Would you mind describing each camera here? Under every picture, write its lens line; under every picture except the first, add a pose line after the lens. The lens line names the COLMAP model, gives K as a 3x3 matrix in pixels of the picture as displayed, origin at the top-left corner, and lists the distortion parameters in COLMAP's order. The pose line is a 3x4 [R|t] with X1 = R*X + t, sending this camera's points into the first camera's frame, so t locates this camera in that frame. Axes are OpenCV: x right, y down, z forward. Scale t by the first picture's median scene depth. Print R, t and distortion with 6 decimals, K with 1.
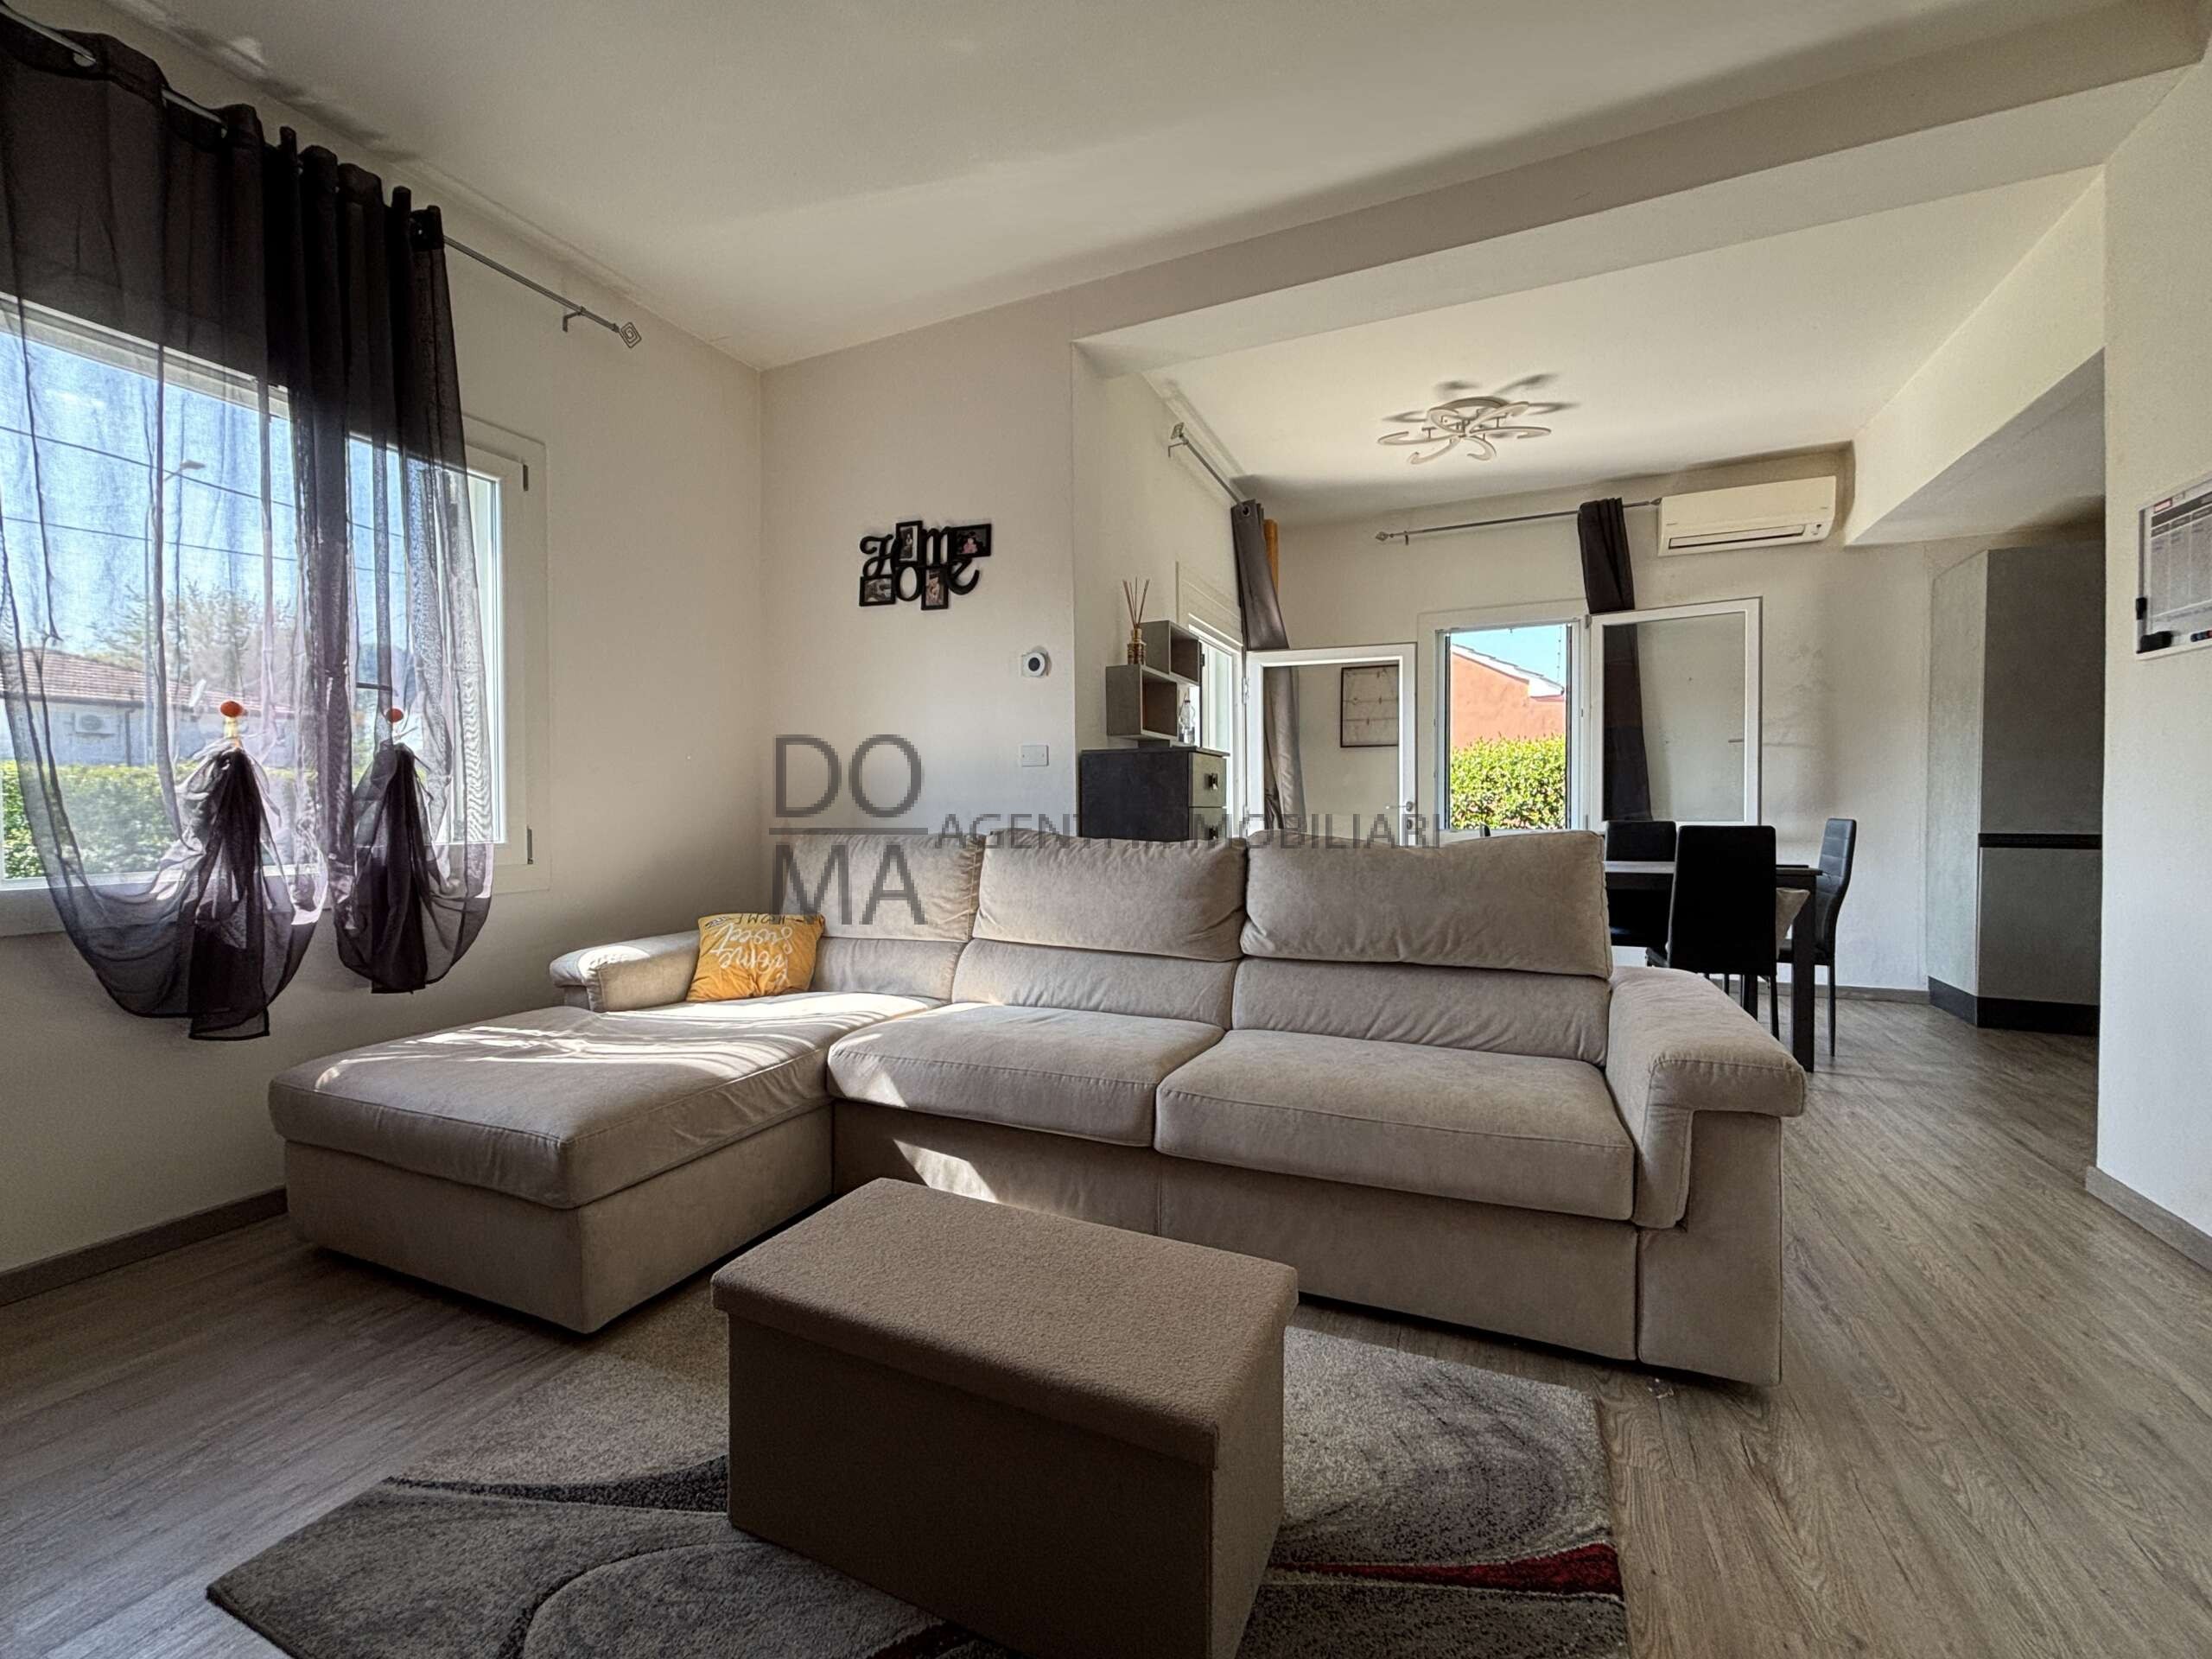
lens RADIAL K [[905.3, 0, 1115.7], [0, 905.3, 839.4], [0, 0, 1]] dist [0.008838, -0.000078]
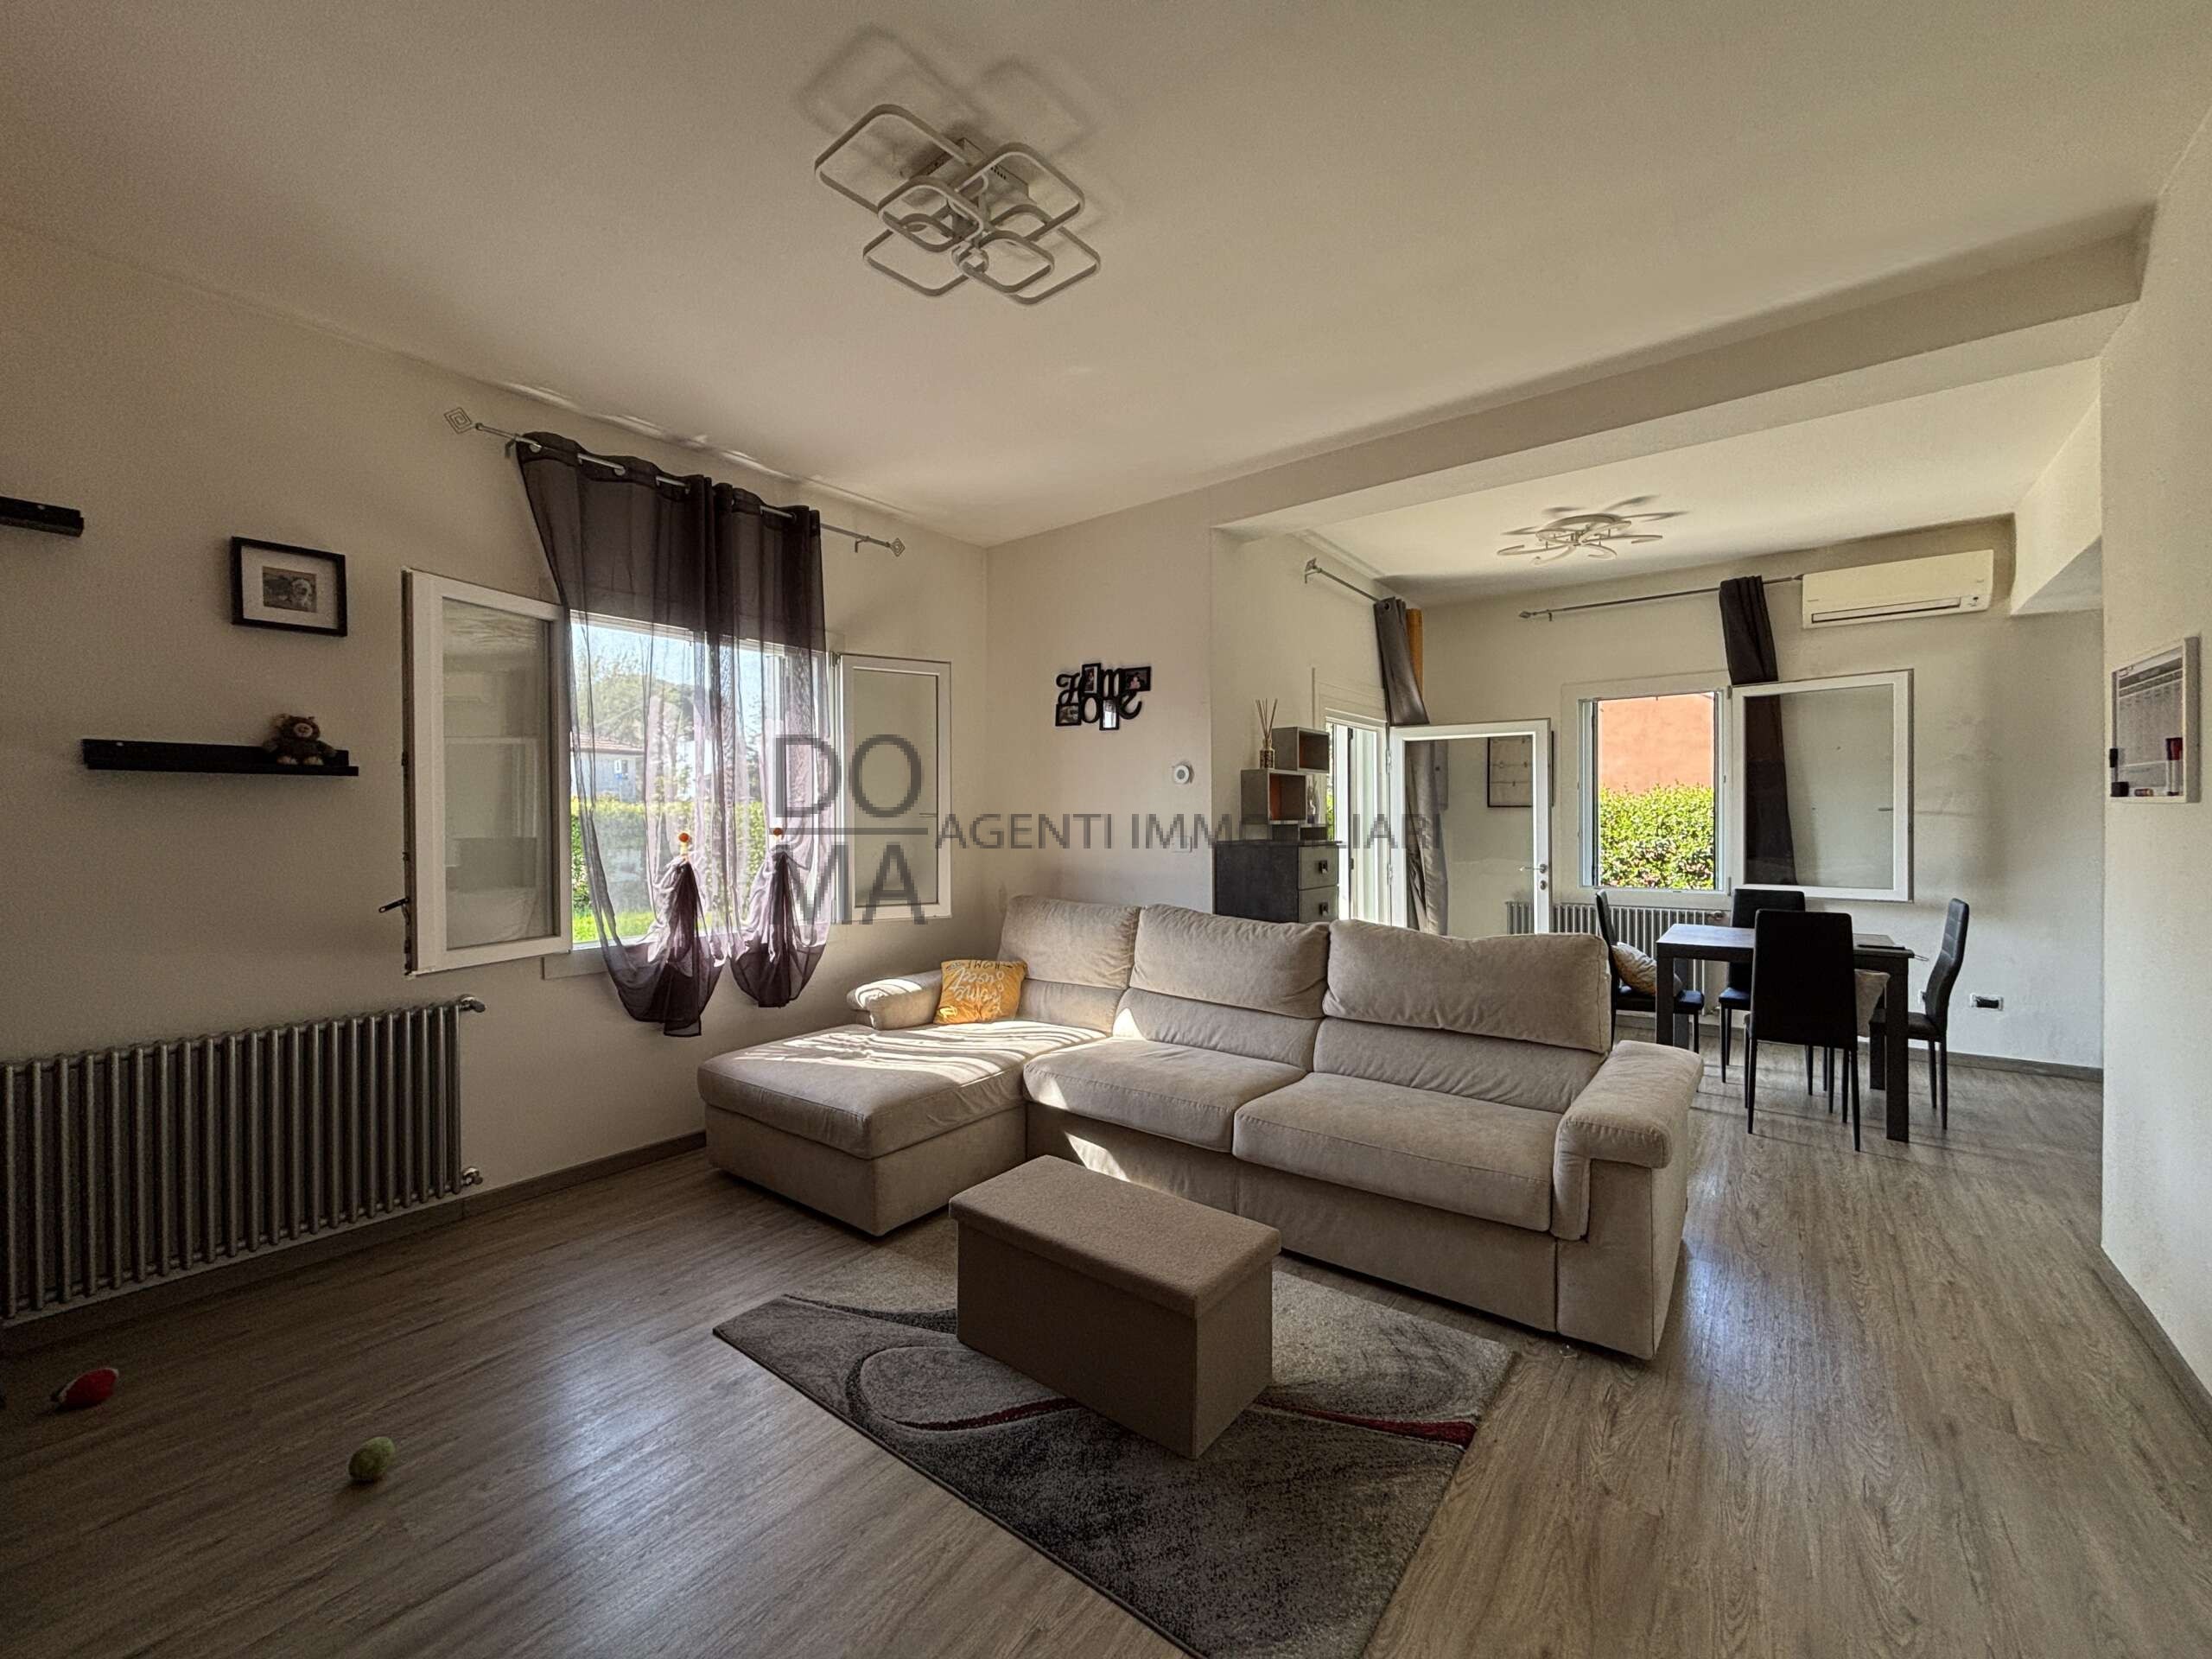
lens RADIAL K [[894.1, 0, 1107.3], [0, 894.1, 838.5], [0, 0, 1]] dist [0.002534, 0.000117]
pose [[0.970349, 0.003915, -0.241675, 0.150472], [-0.006568, 0.999927, -0.010174, -0.115090], [0.241617, 0.011460, 0.970304, -0.344460]]
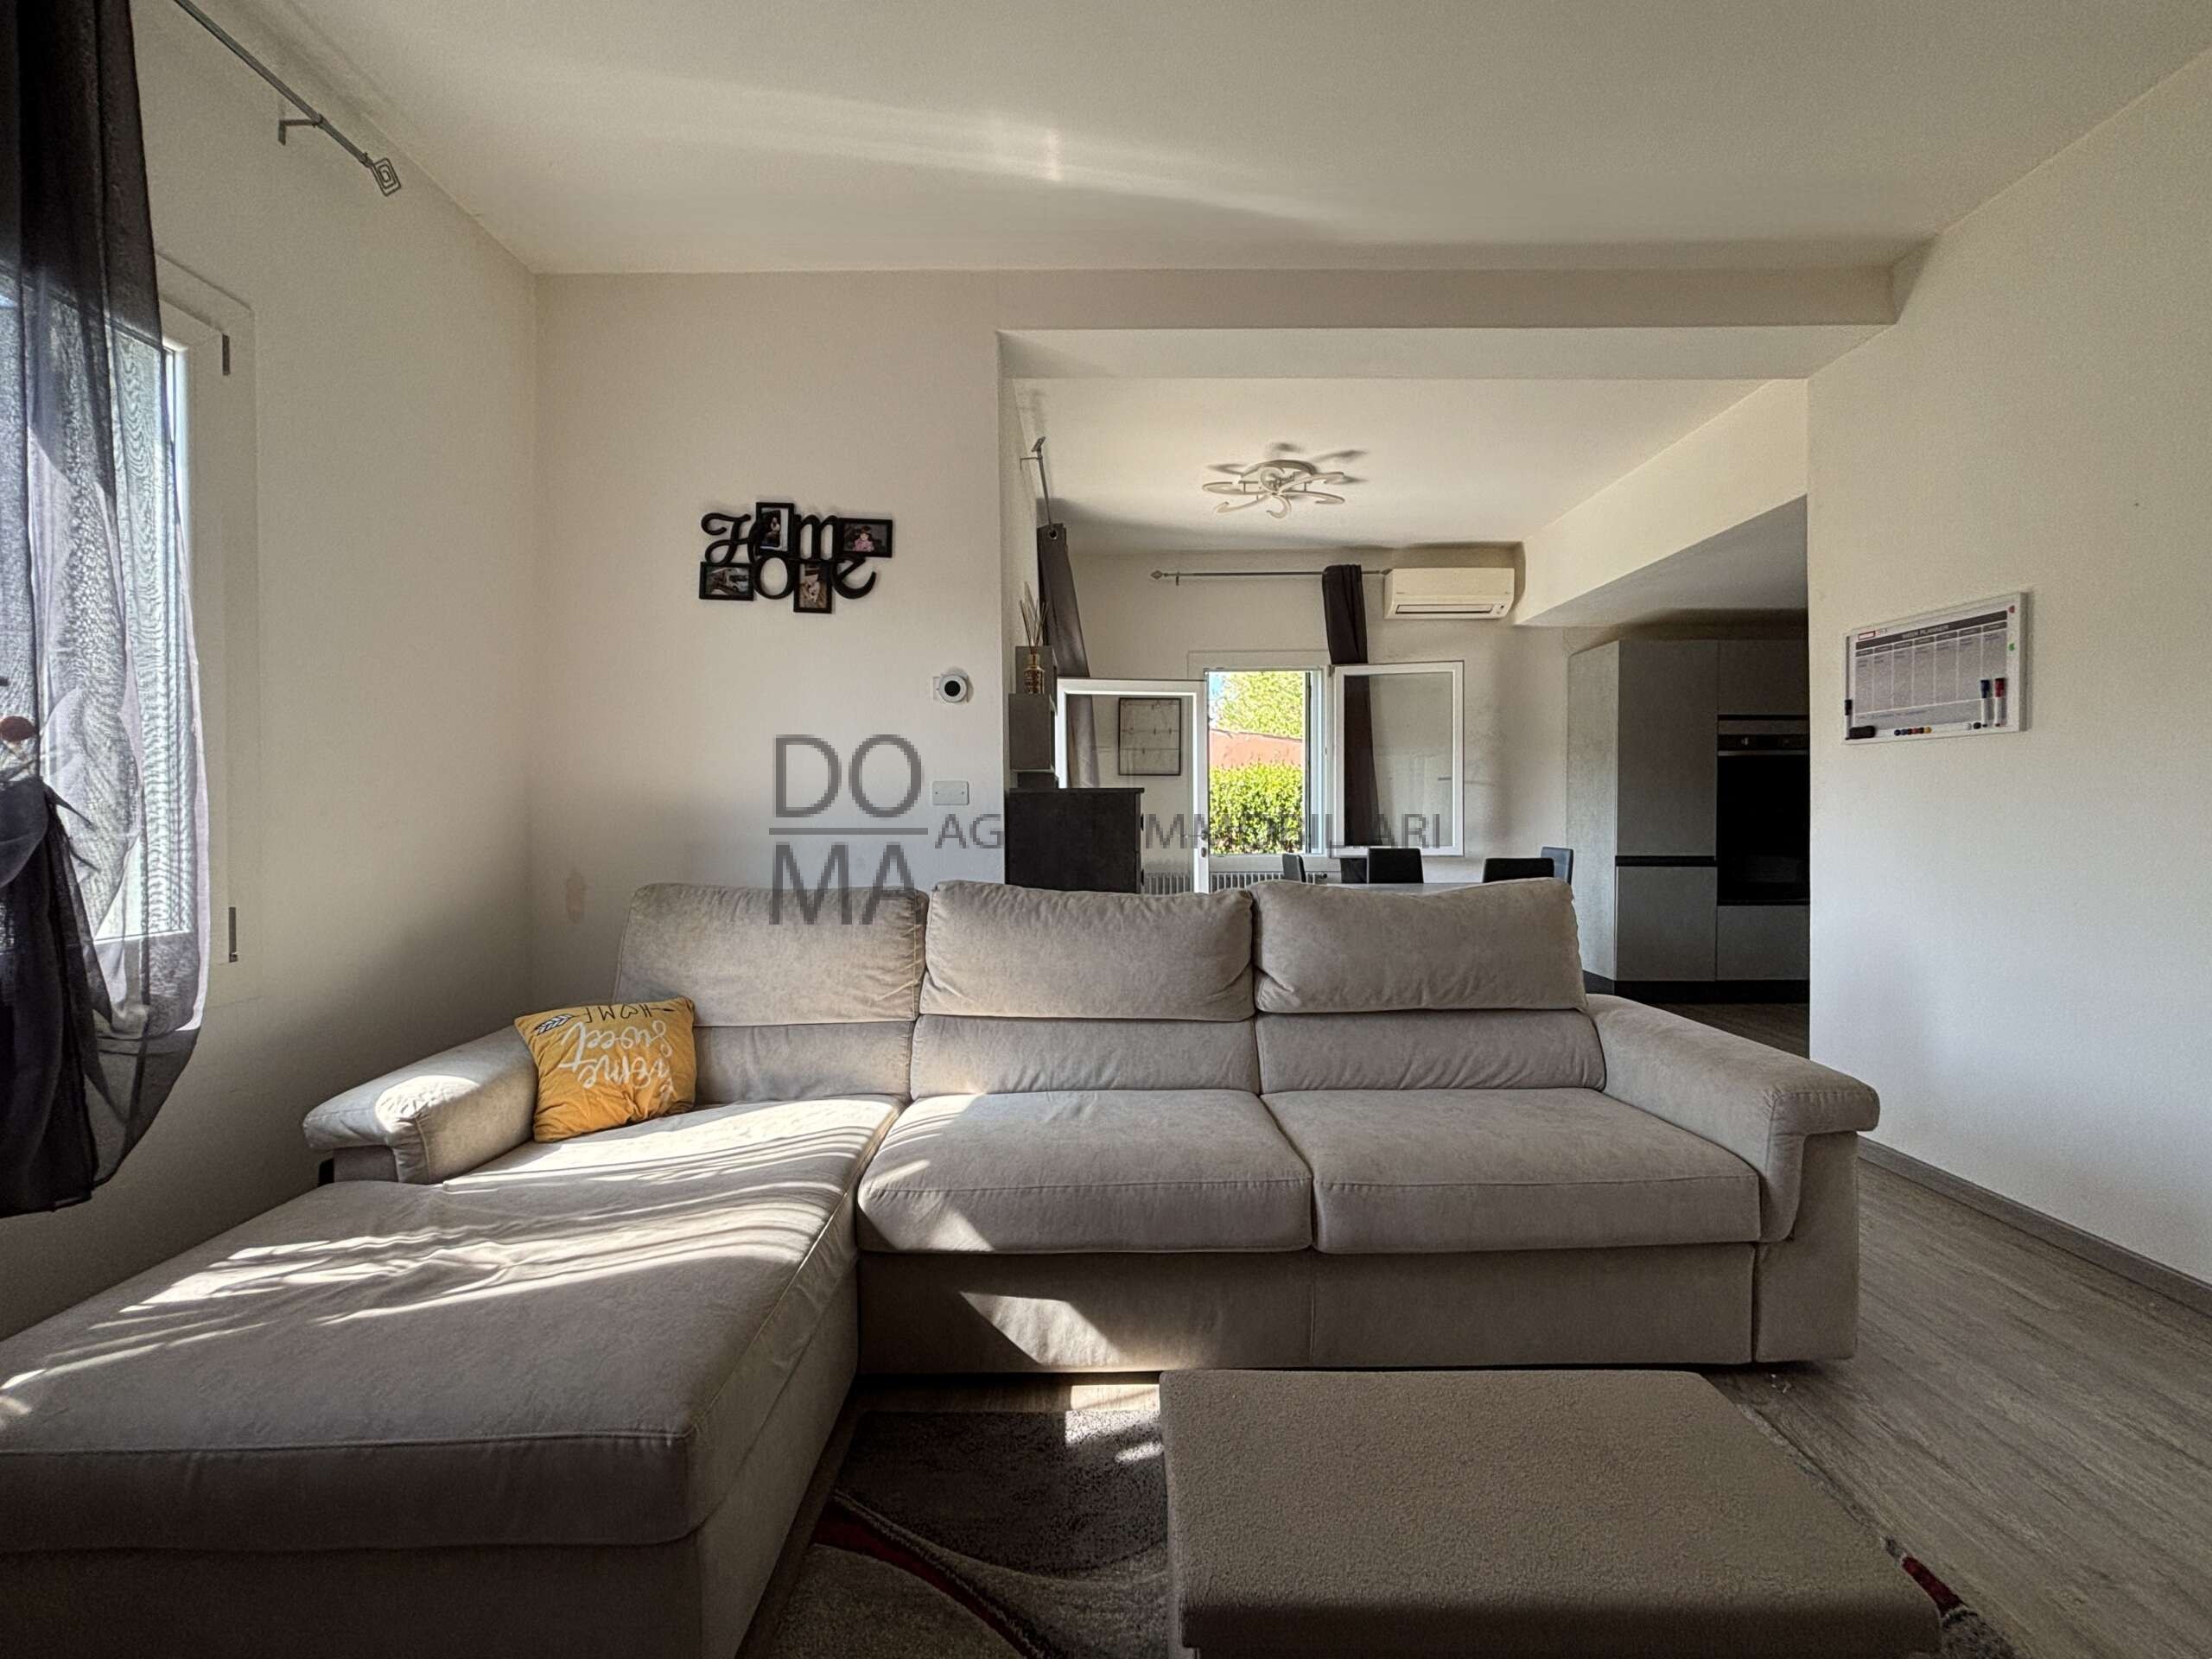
lens RADIAL K [[894.1, 0, 1107.3], [0, 894.1, 838.5], [0, 0, 1]] dist [0.002534, 0.000117]
pose [[0.909825, -0.010400, 0.414861, -0.404193], [0.014660, 0.999867, -0.007084, -0.053324], [-0.414733, 0.012527, 0.909857, 0.206222]]
